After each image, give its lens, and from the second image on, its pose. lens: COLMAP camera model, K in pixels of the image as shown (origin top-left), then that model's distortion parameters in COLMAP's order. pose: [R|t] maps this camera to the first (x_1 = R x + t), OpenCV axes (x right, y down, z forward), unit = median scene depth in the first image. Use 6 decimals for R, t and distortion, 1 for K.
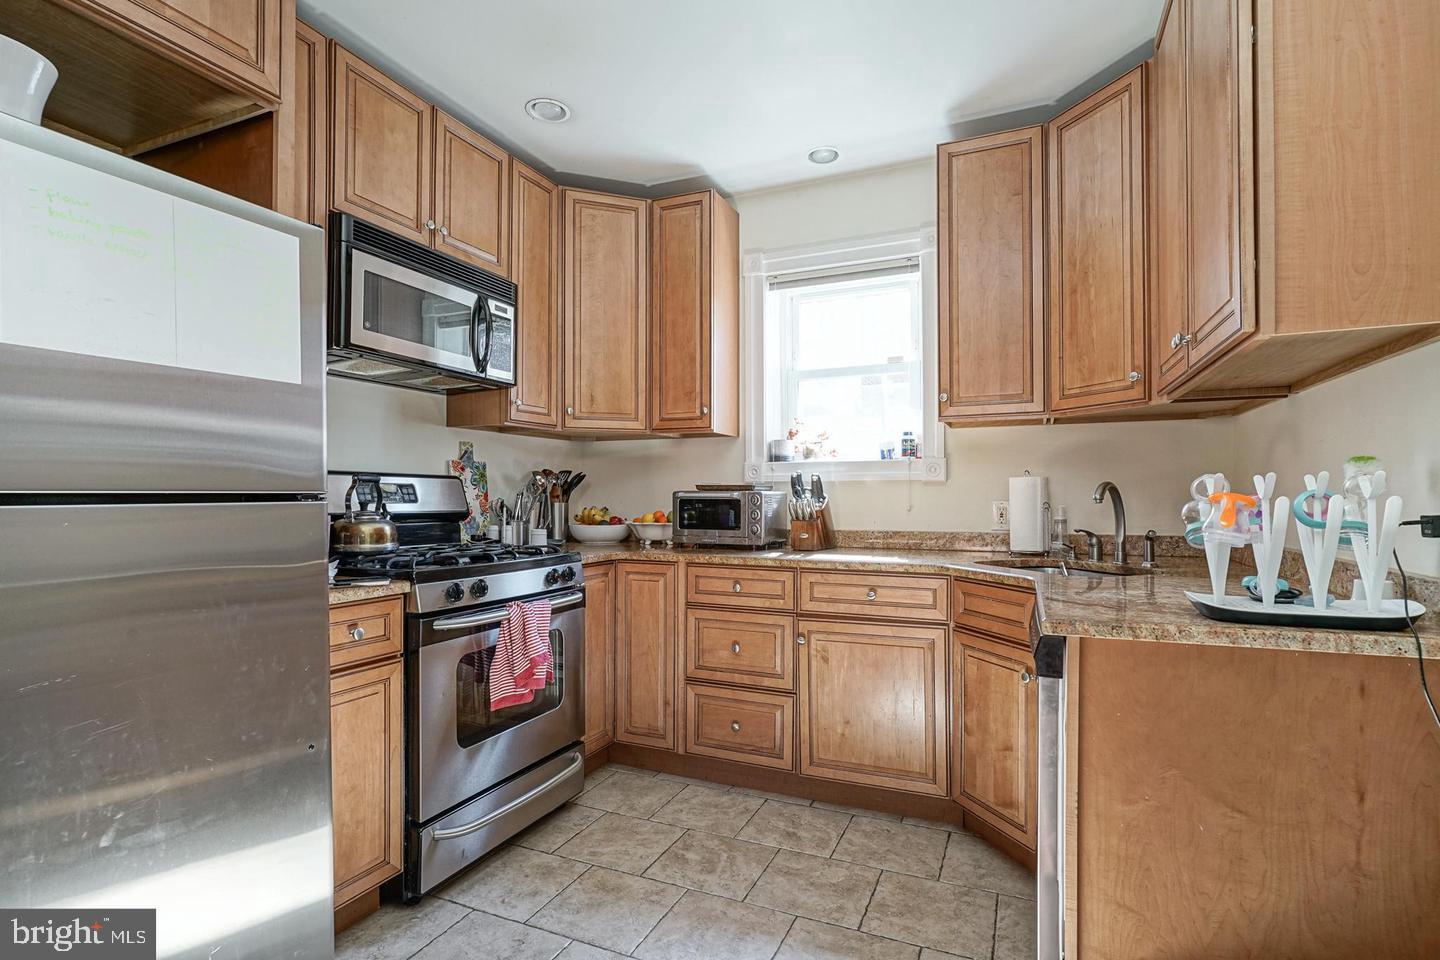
lens RADIAL K [[713.8, 0, 720.0], [0, 713.8, 480.0], [0, 0, 1]] dist [-0.004305, 0.001073]
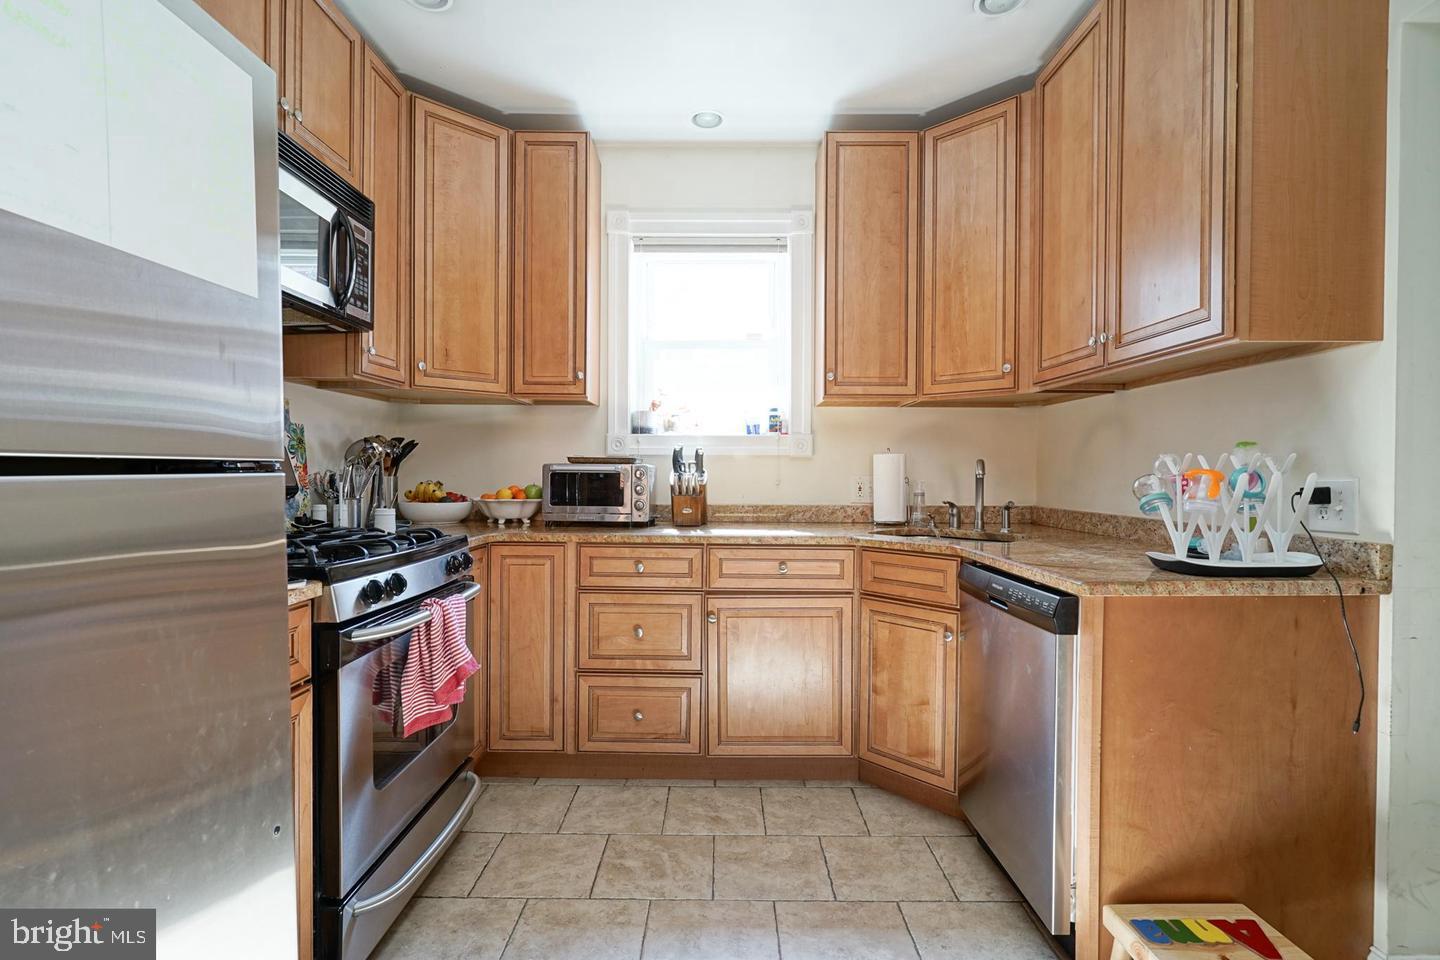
lens RADIAL K [[705.5, 0, 720.1], [0, 705.5, 471.1], [0, 0, 1]] dist [-0.008408, 0.002116]
pose [[0.915070, 0.005721, 0.403254, -0.263277], [-0.015008, 0.999690, 0.019874, 0.004936], [-0.403016, -0.024238, 0.914872, 0.123641]]
